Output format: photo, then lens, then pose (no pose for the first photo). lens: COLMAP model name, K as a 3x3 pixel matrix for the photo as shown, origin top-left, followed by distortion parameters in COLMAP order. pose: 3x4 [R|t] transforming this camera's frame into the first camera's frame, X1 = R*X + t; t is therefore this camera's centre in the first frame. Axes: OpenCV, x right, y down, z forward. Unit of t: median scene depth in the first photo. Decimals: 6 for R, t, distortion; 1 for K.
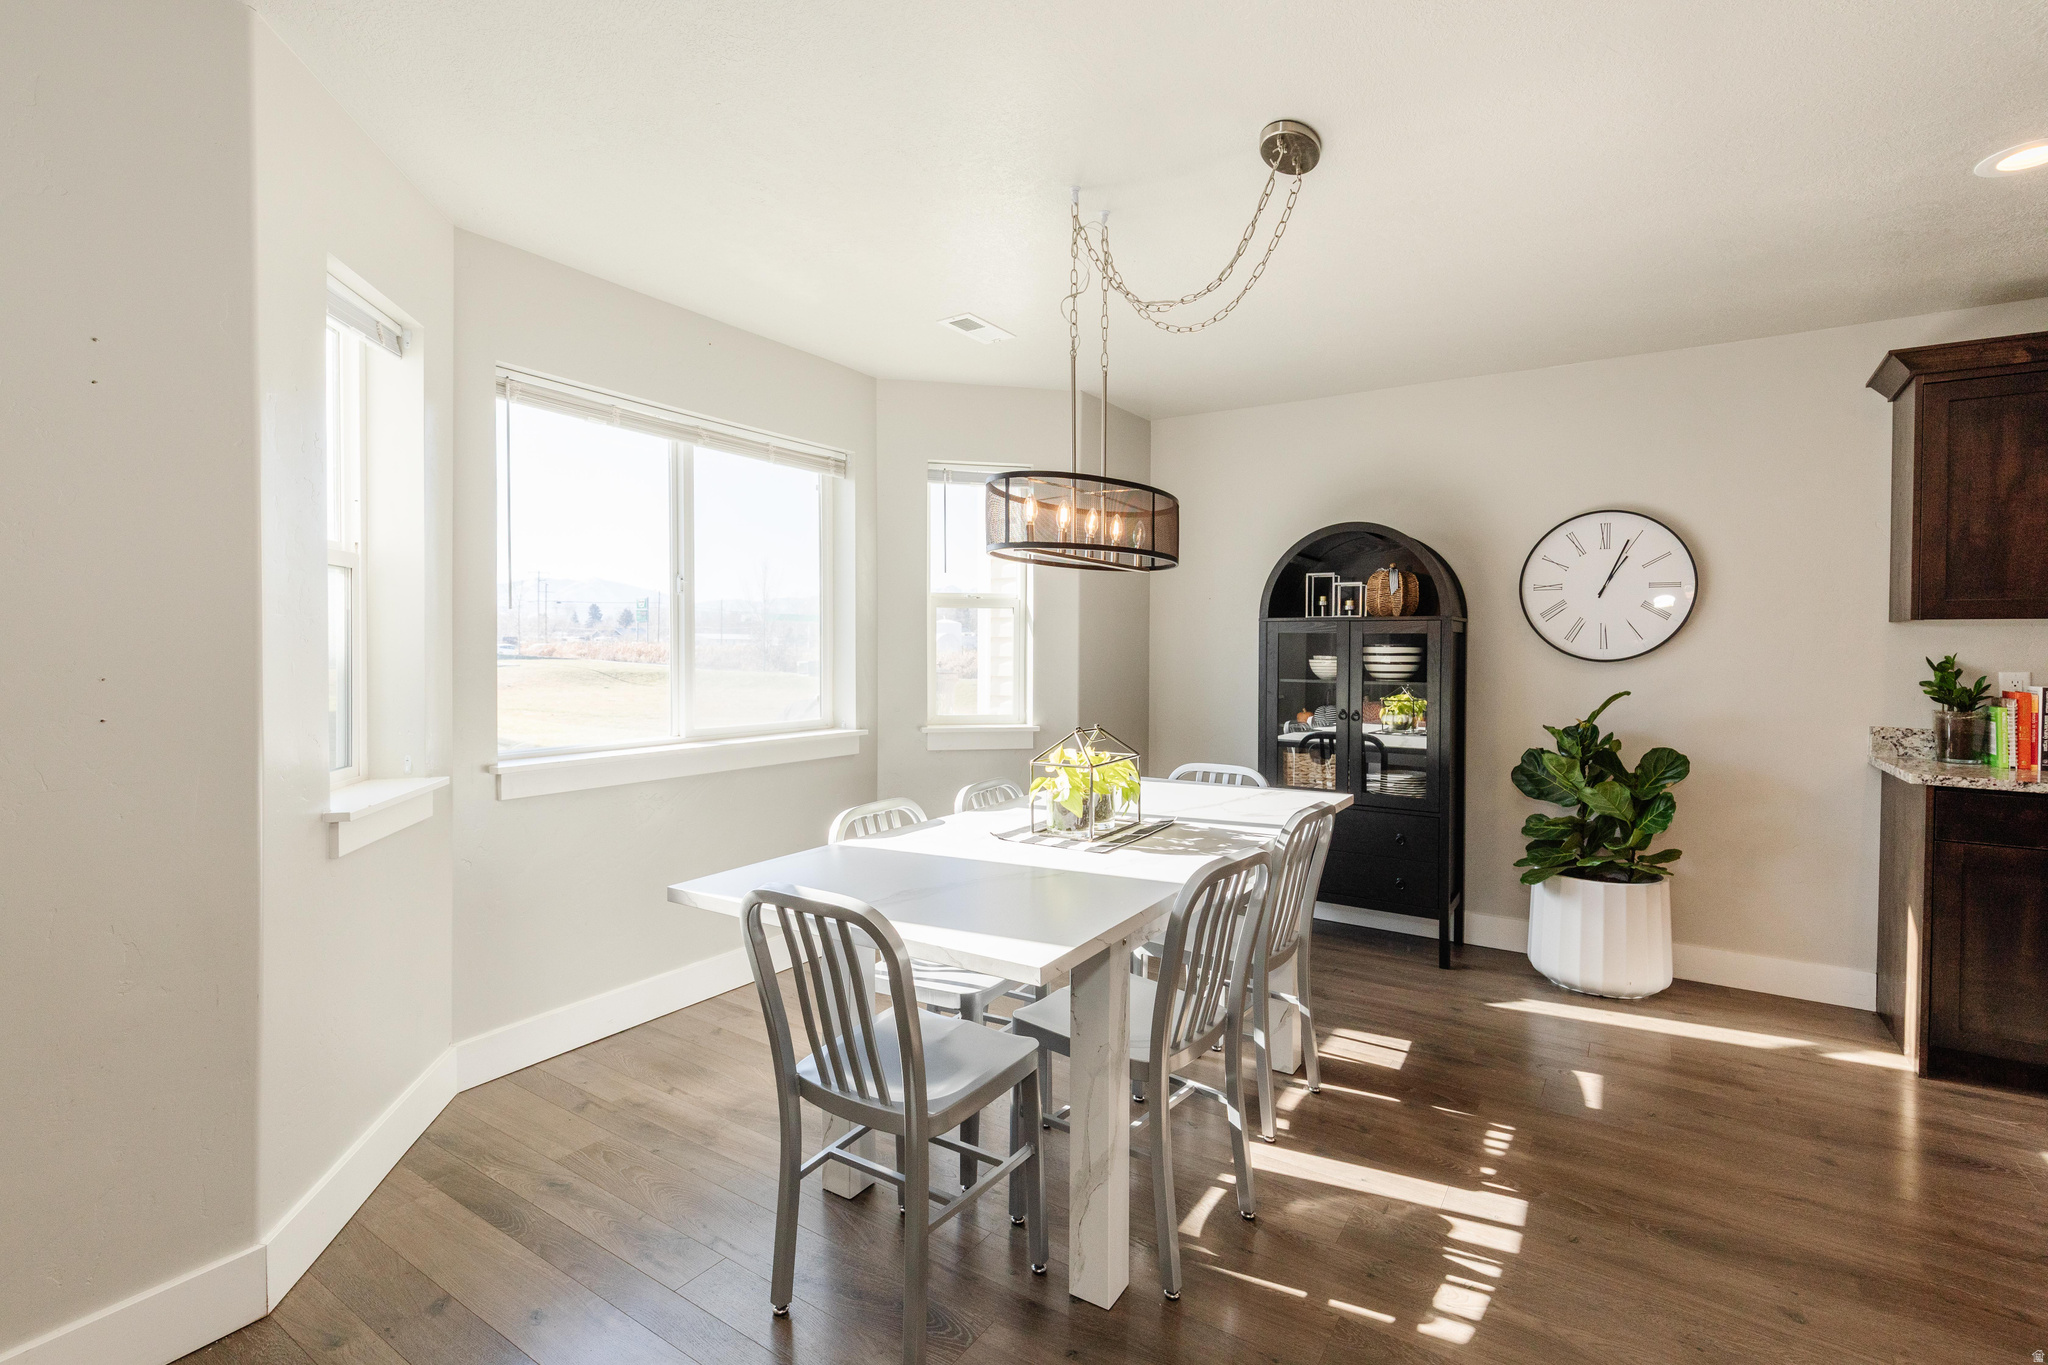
lens RADIAL K [[941.2, 0, 1014.6], [0, 941.2, 656.2], [0, 0, 1]] dist [0.013334, -0.000583]
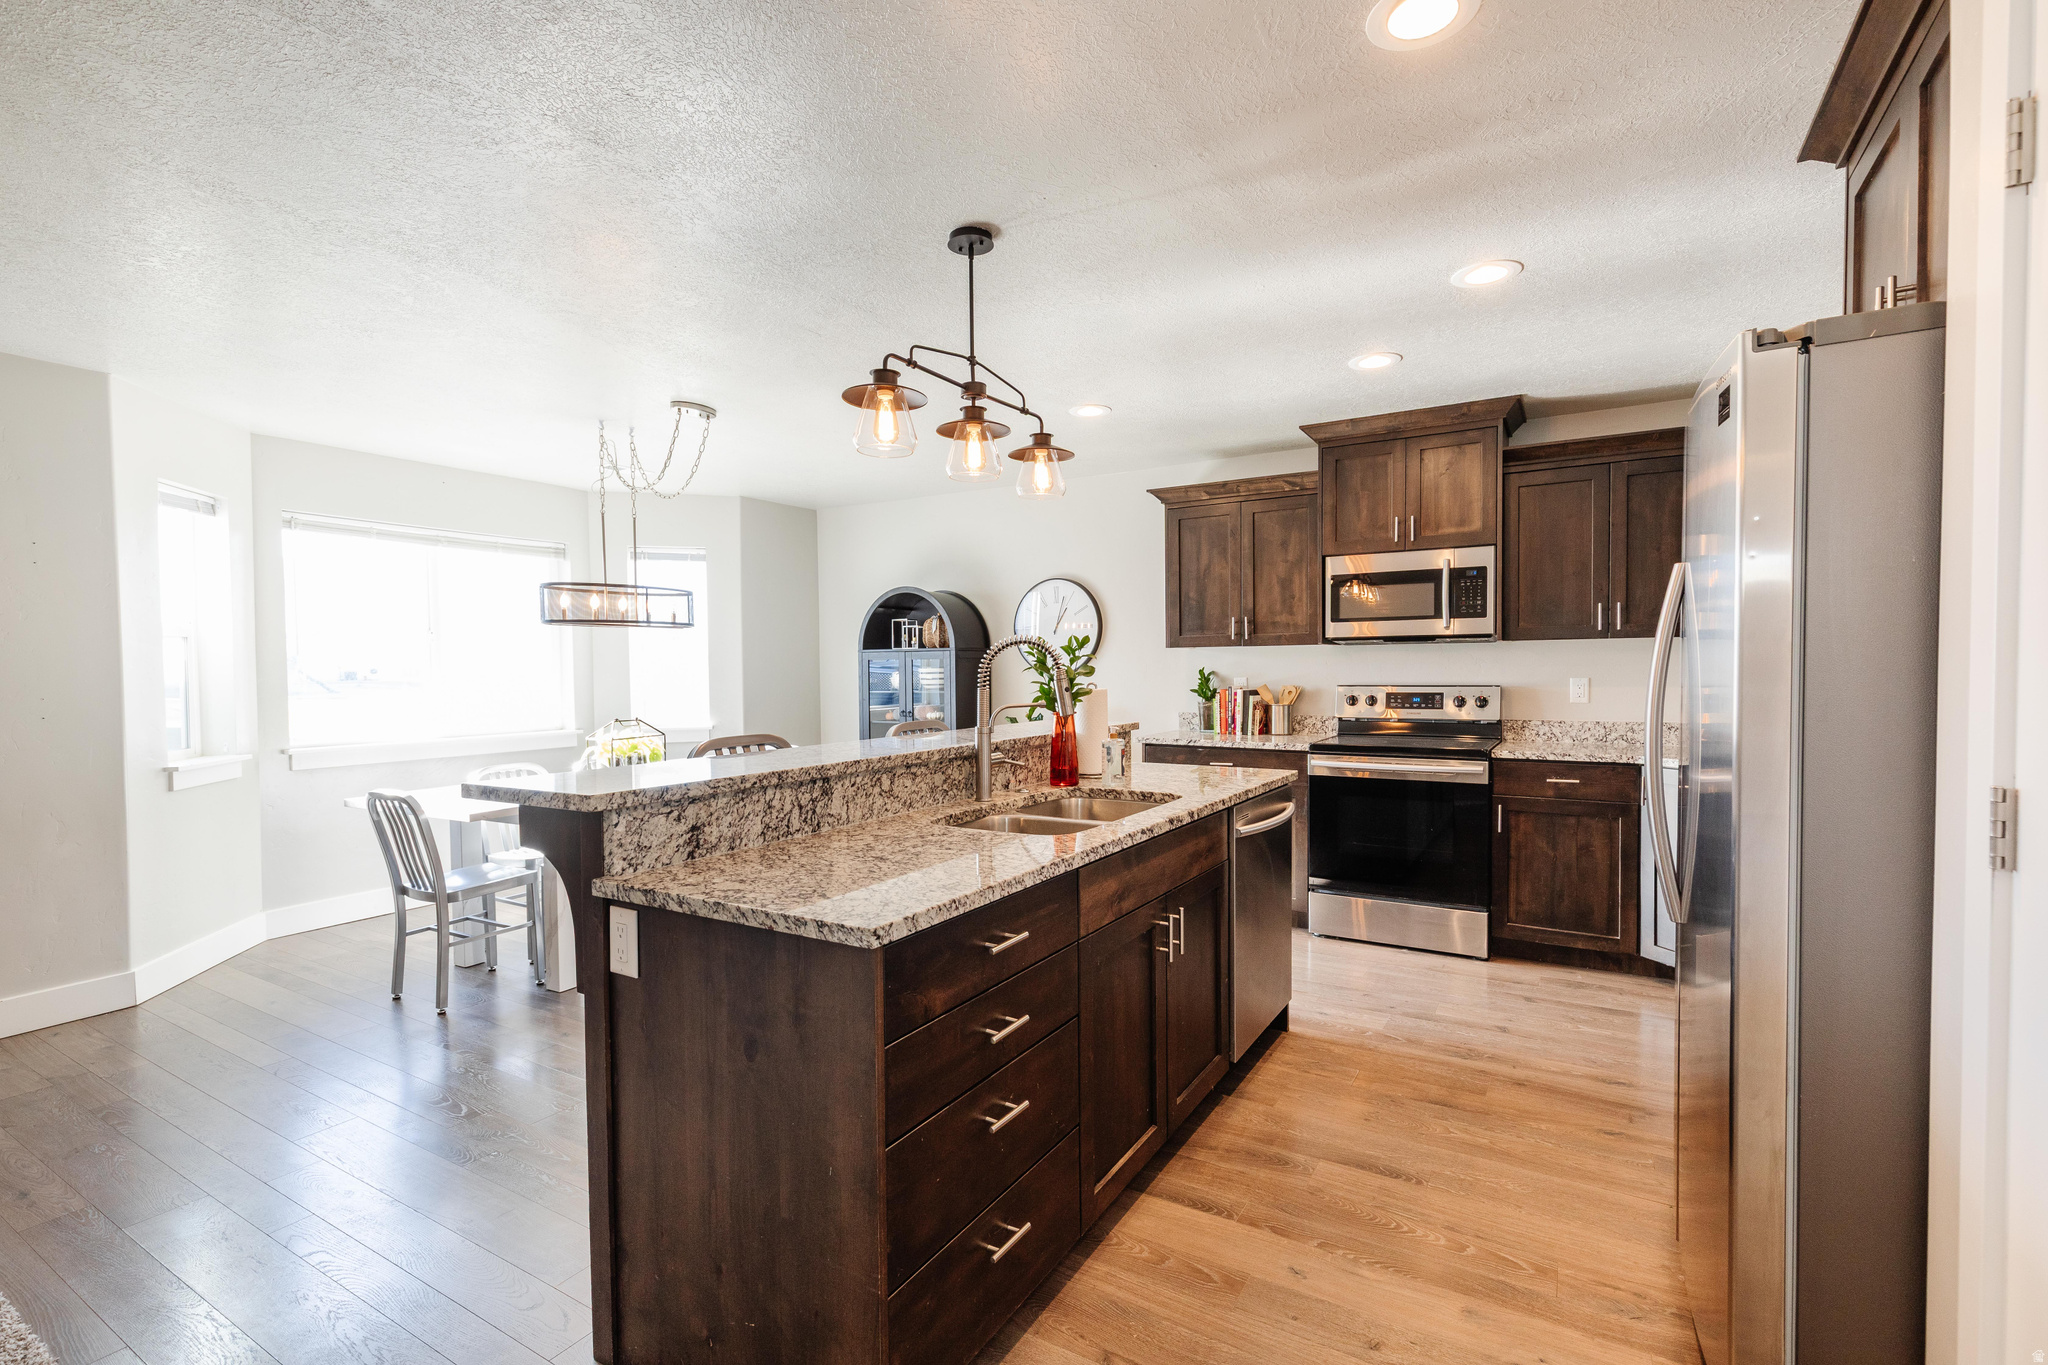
lens RADIAL K [[925.3, 0, 1033.7], [0, 925.3, 686.6], [0, 0, 1]] dist [0.004016, 0.000101]
pose [[0.998377, -0.018571, 0.053838, 0.718452], [0.017972, 0.999771, 0.011588, 0.007963], [-0.054040, -0.010602, 0.998482, -0.751184]]
